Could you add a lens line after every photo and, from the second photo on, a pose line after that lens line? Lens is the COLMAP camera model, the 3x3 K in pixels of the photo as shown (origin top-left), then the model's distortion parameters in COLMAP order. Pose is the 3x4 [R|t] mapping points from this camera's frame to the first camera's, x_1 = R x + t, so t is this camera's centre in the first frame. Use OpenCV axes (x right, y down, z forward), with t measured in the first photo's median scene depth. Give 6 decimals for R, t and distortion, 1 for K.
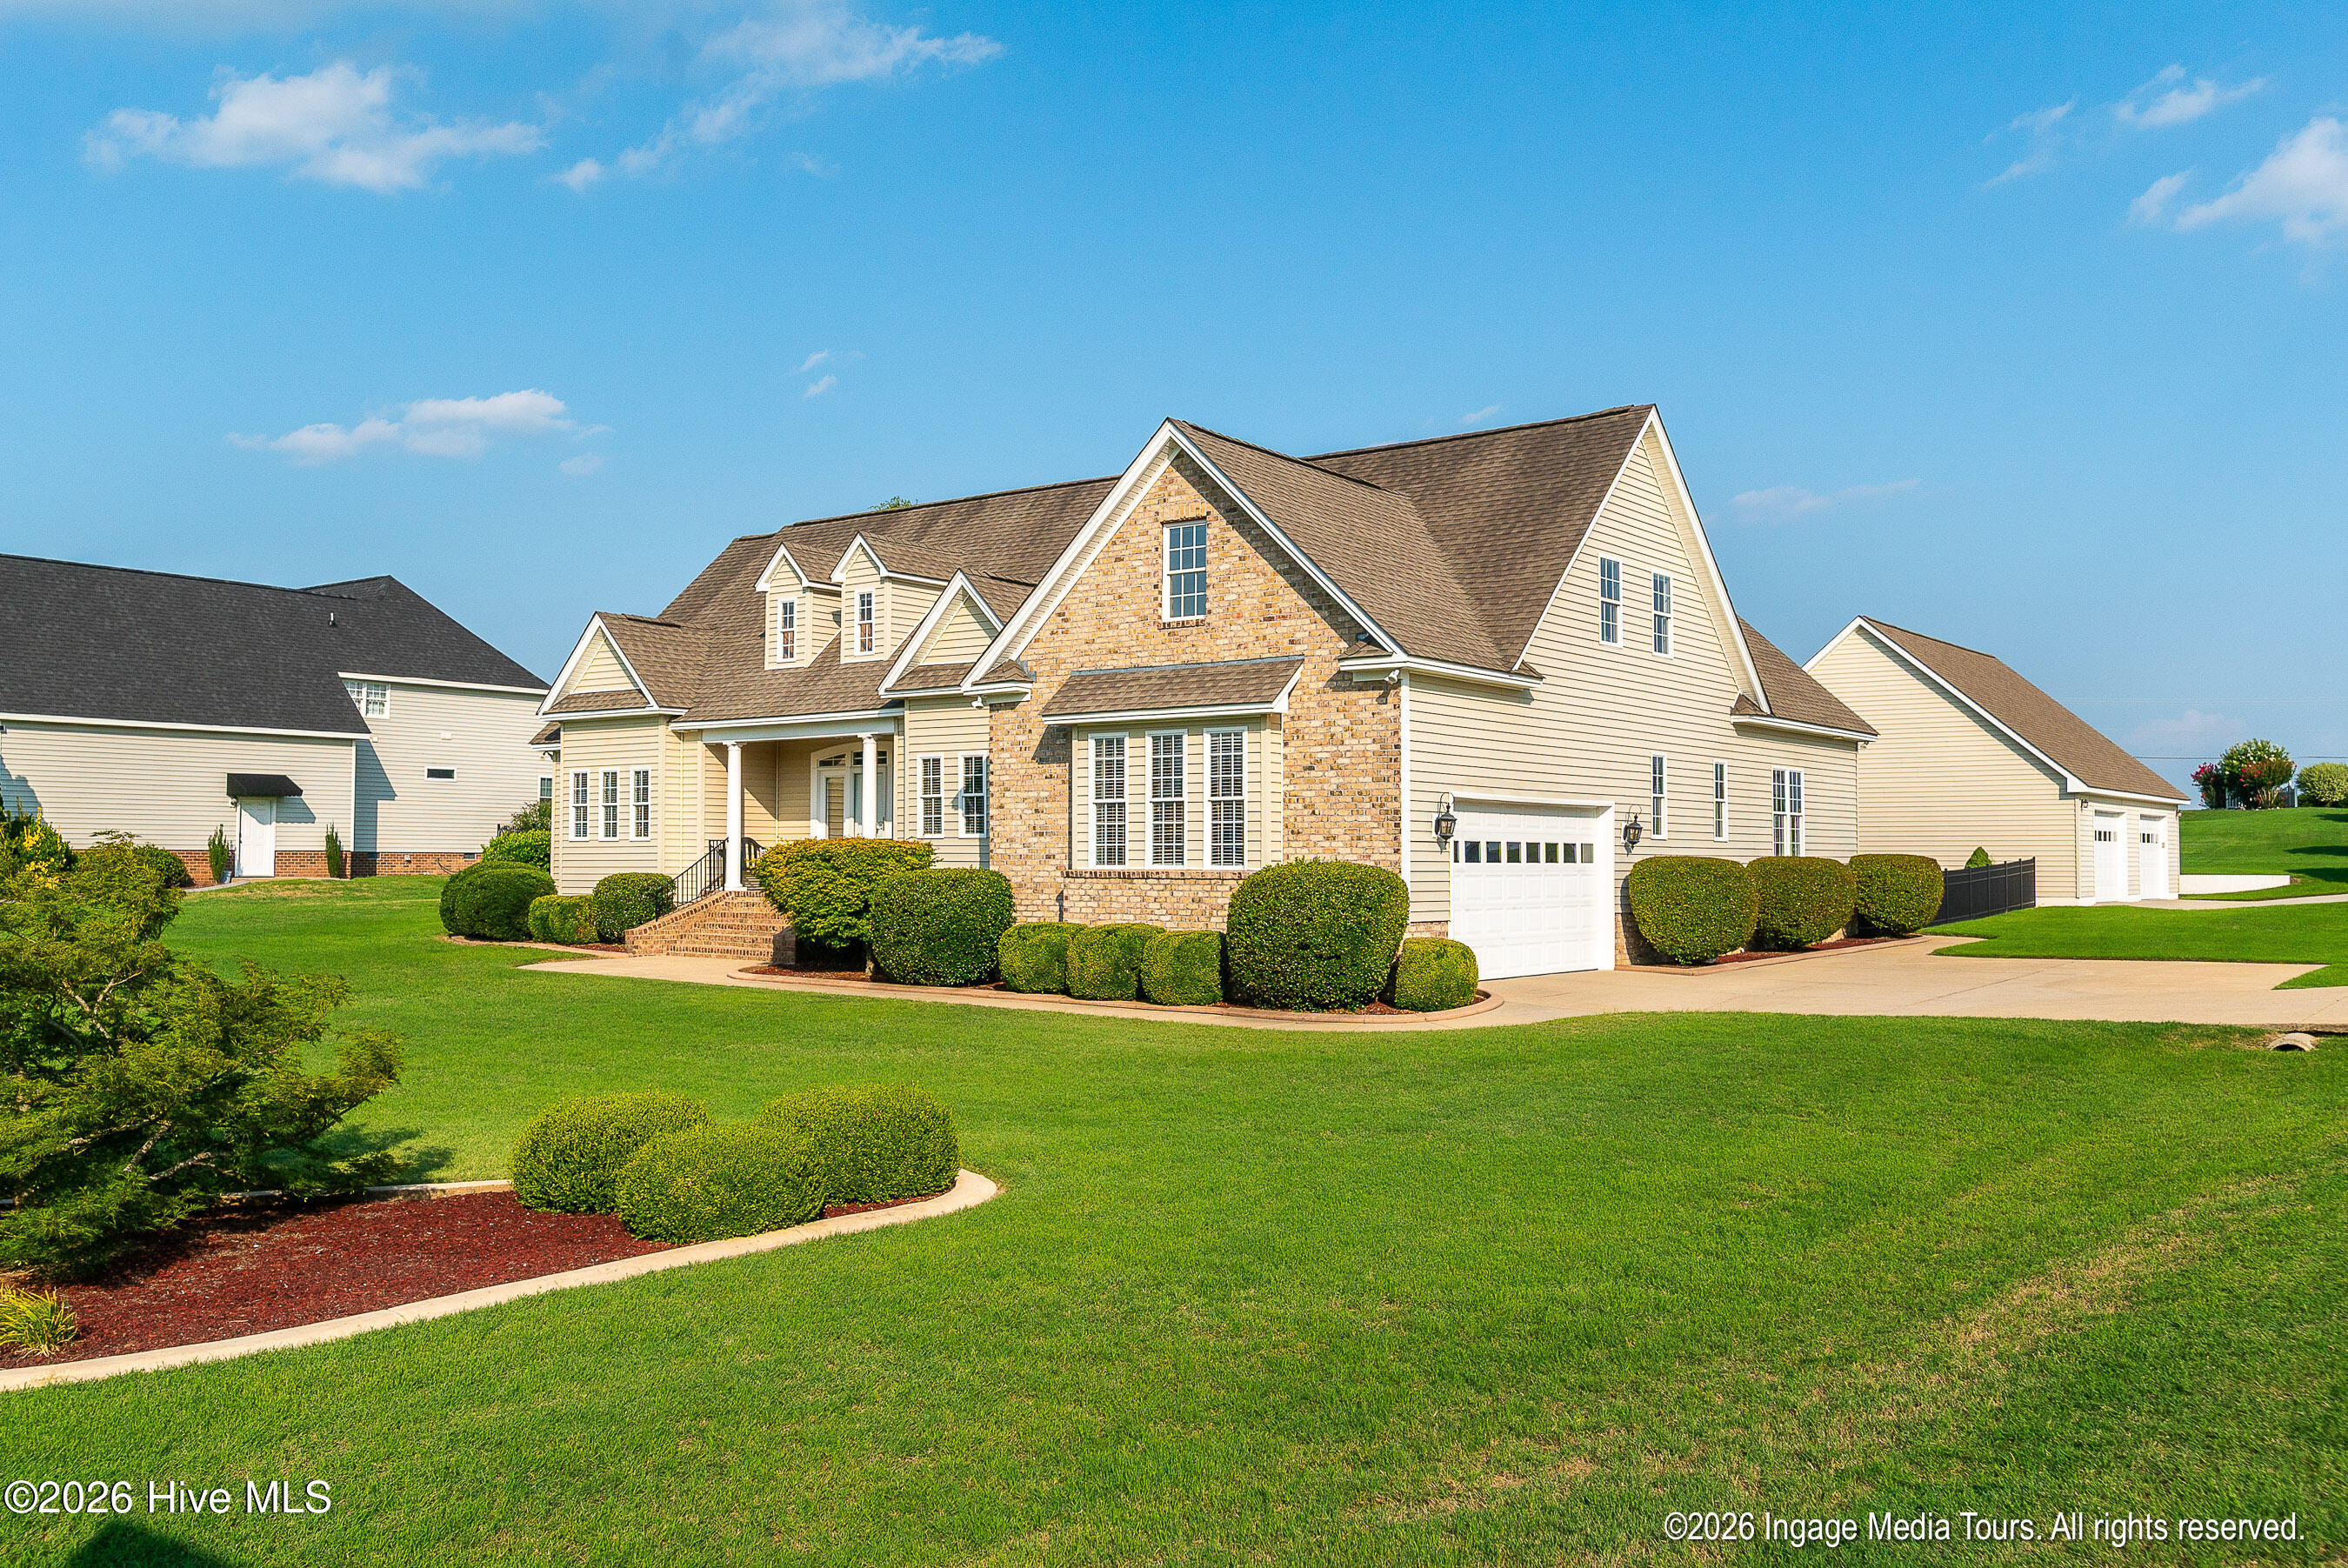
lens RADIAL K [[2103.7, 0, 1174.0], [0, 2103.7, 784.0], [0, 0, 1]] dist [0.005949, 0.001455]
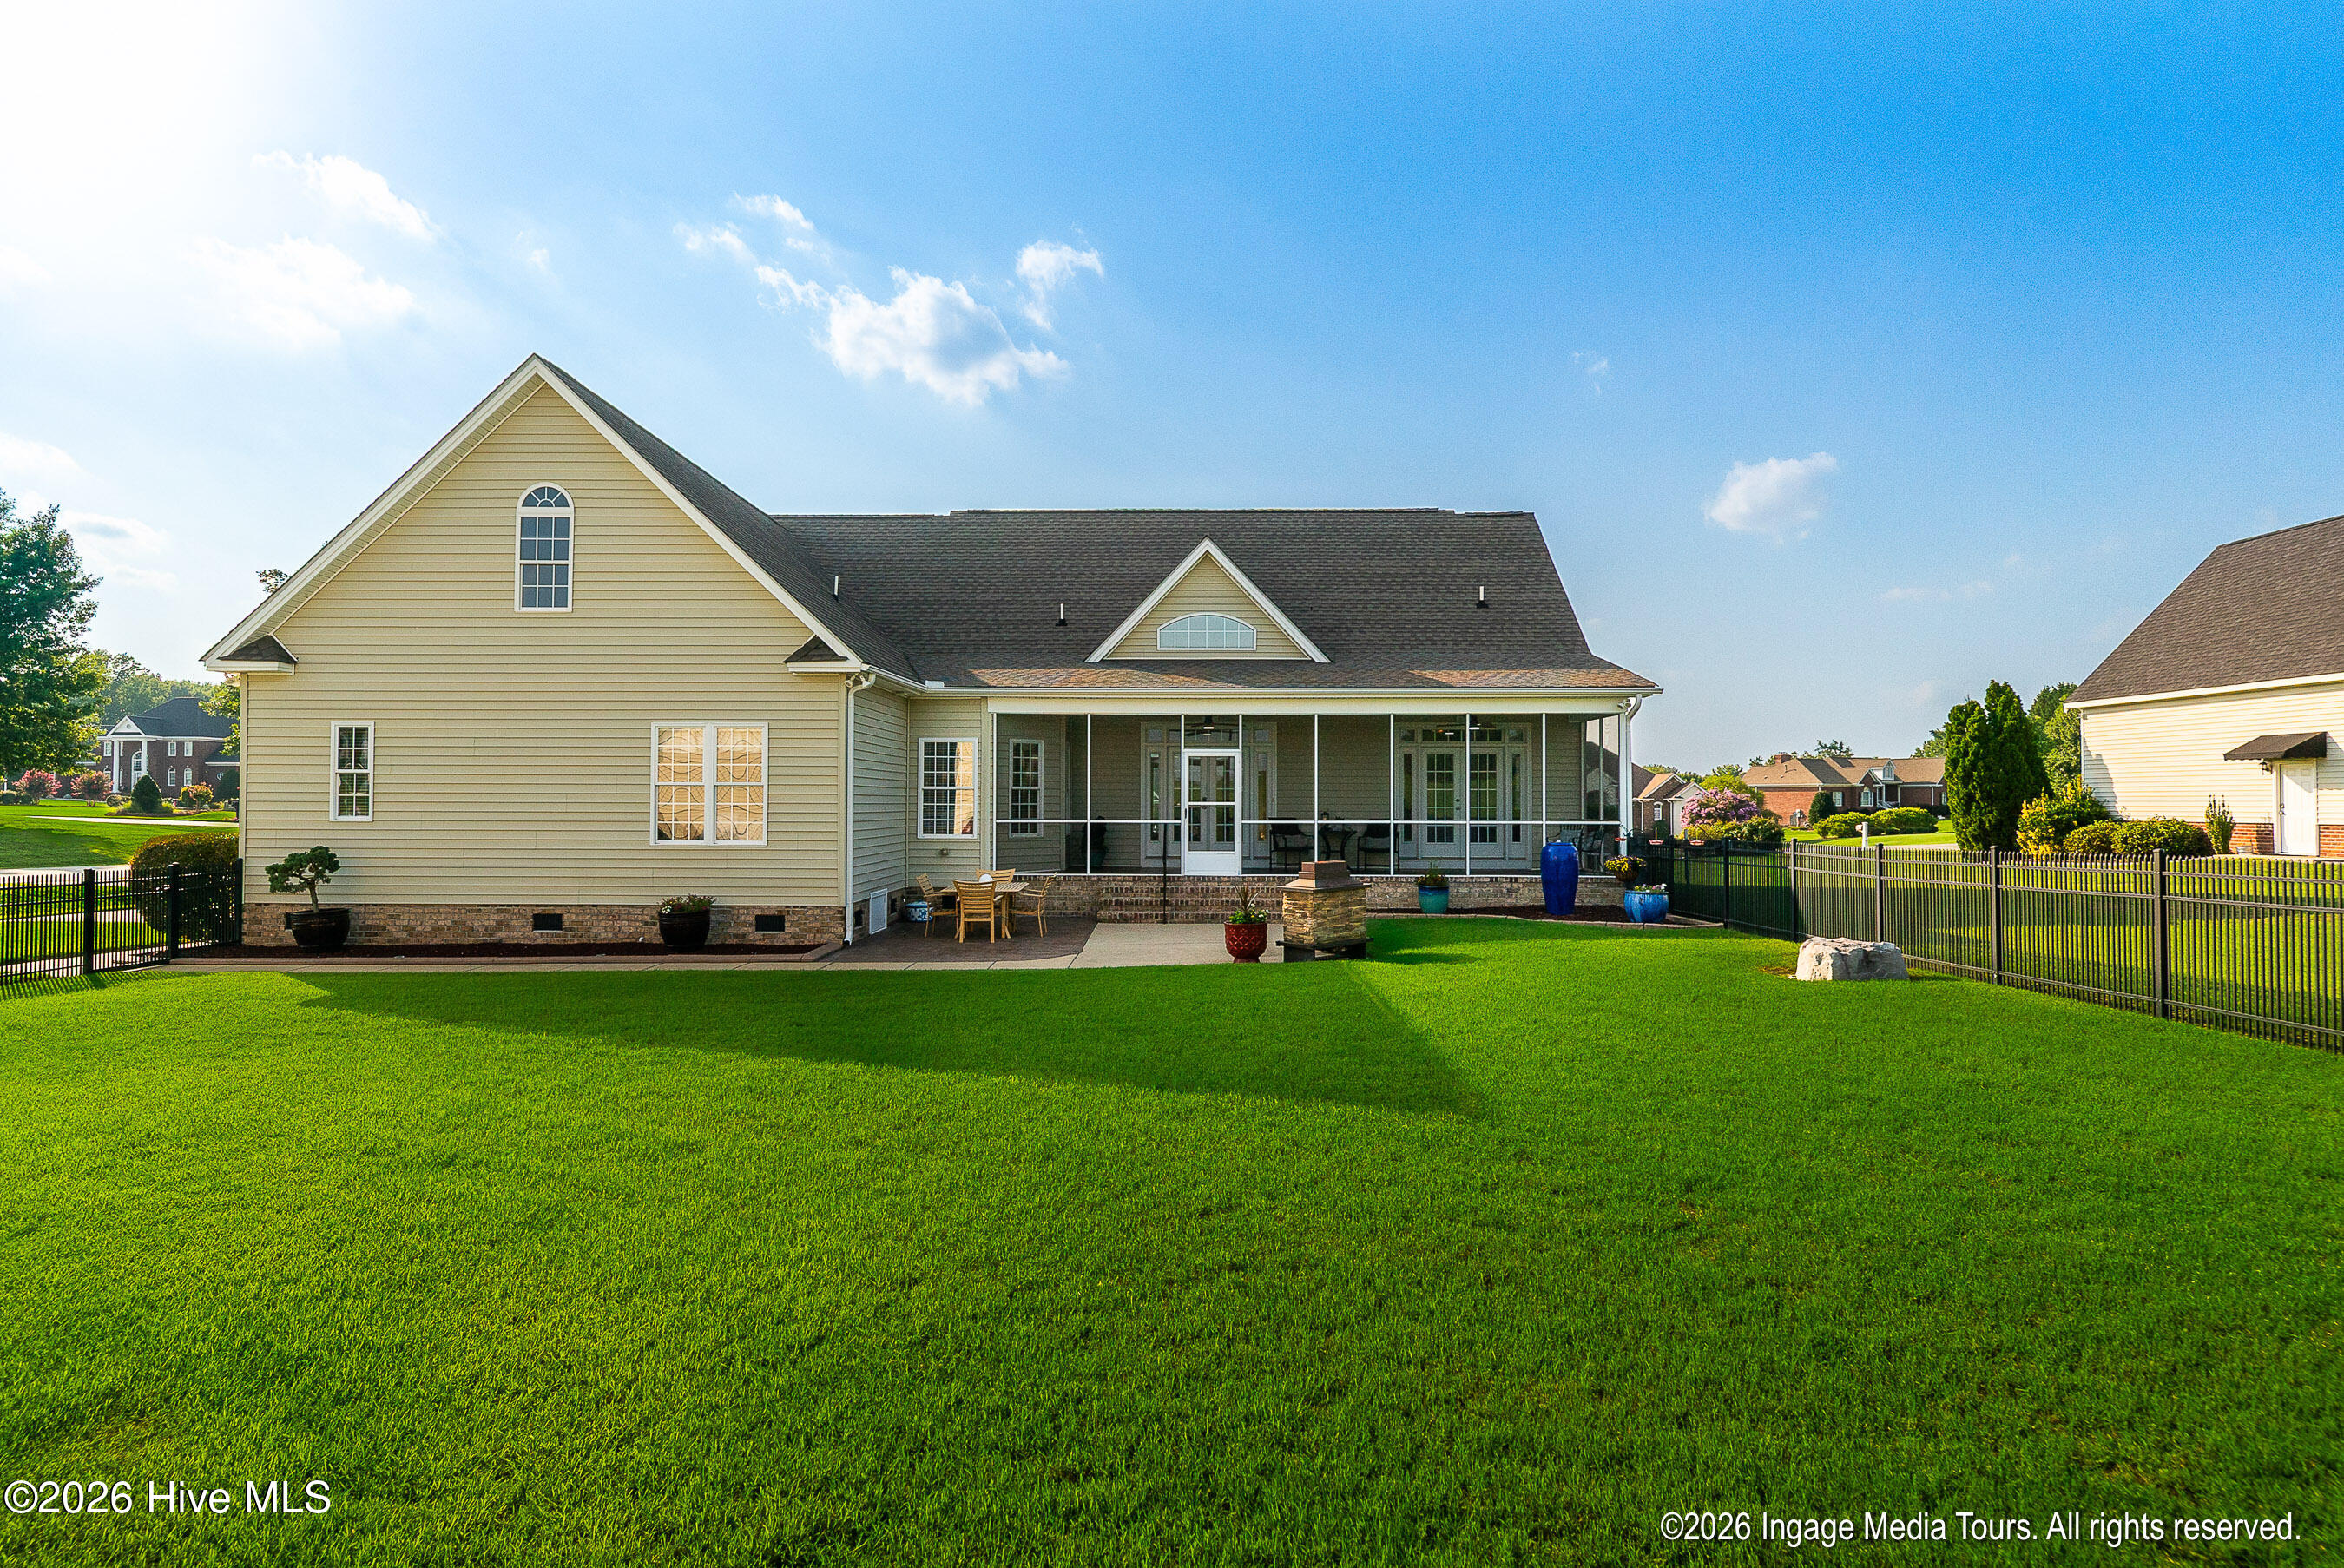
lens RADIAL K [[1212.1, 0, 1172.0], [0, 1212.1, 784.0], [0, 0, 1]] dist [-0.004184, -0.000589]
pose [[-0.818939, -0.014284, -0.573703, 0.211614], [0.022538, 0.998118, -0.057023, 0.033044], [0.573438, -0.059629, -0.817076, 1.137173]]
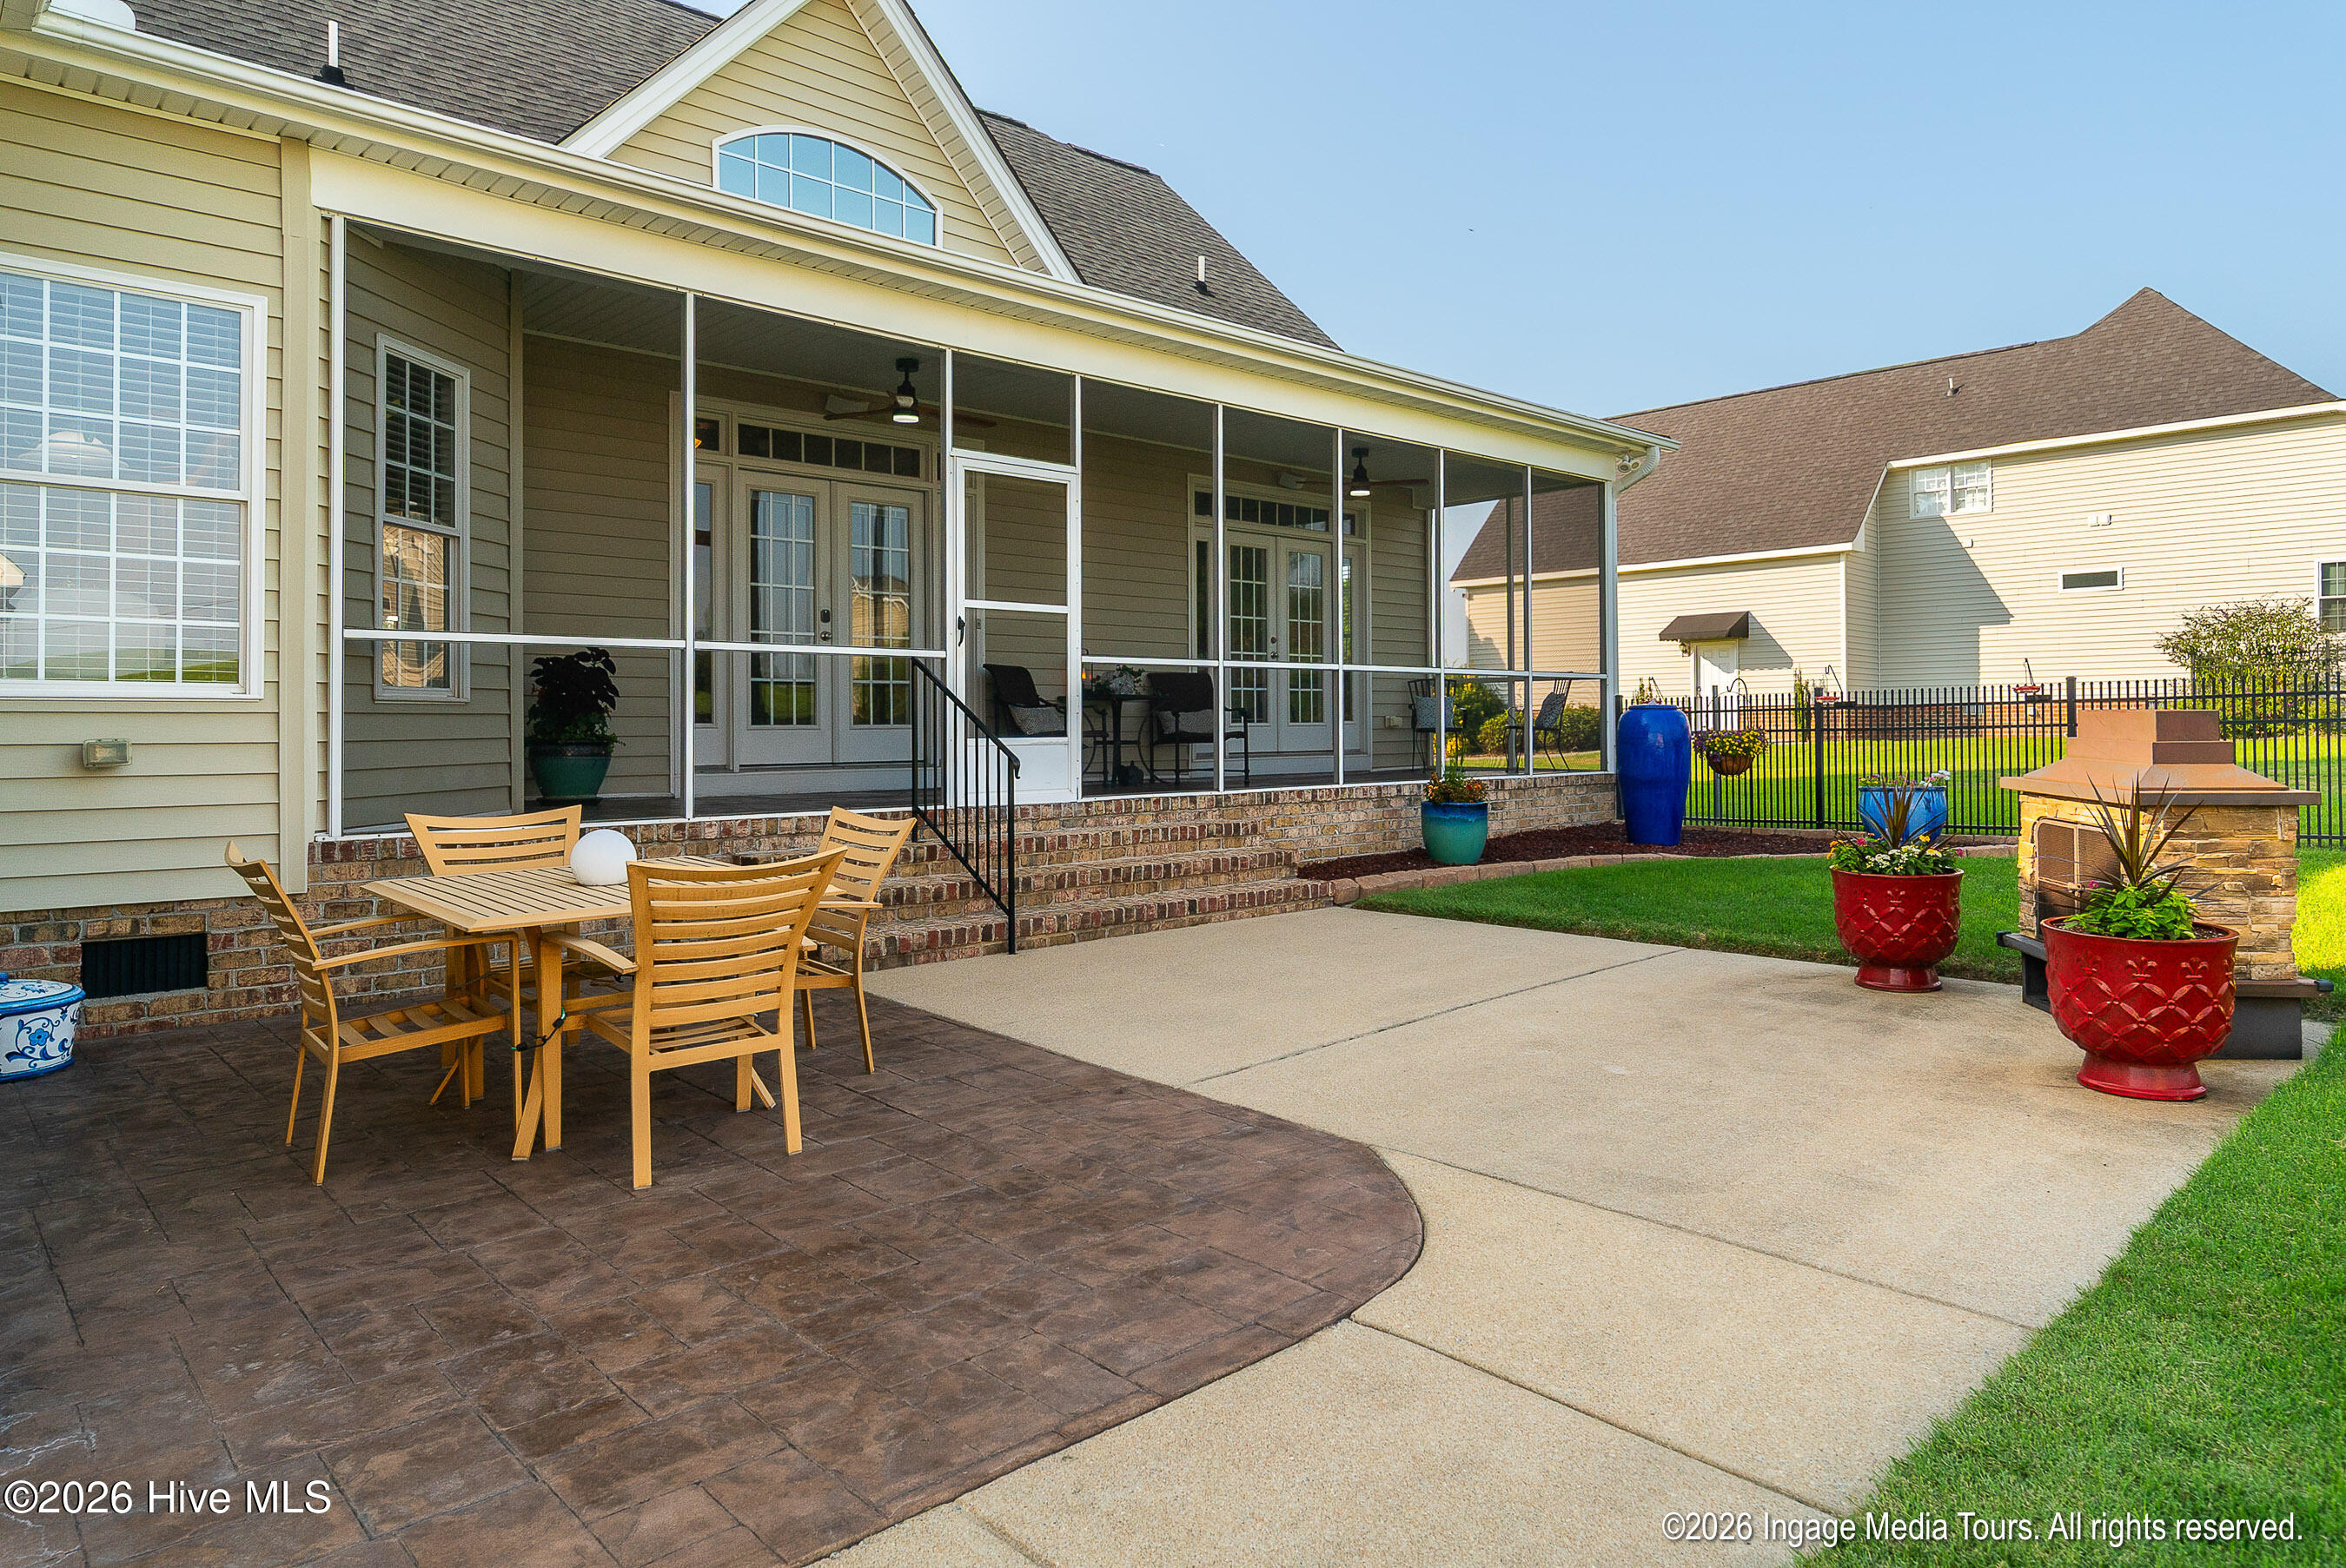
lens RADIAL K [[1412.3, 0, 1179.1], [0, 1412.3, 740.6], [0, 0, 1]] dist [-0.004057, -0.002557]
pose [[-0.195335, 0.008317, -0.980701, 0.143130], [0.056569, 0.998395, -0.002800, 0.034350], [0.979104, -0.056024, -0.195492, 0.900911]]
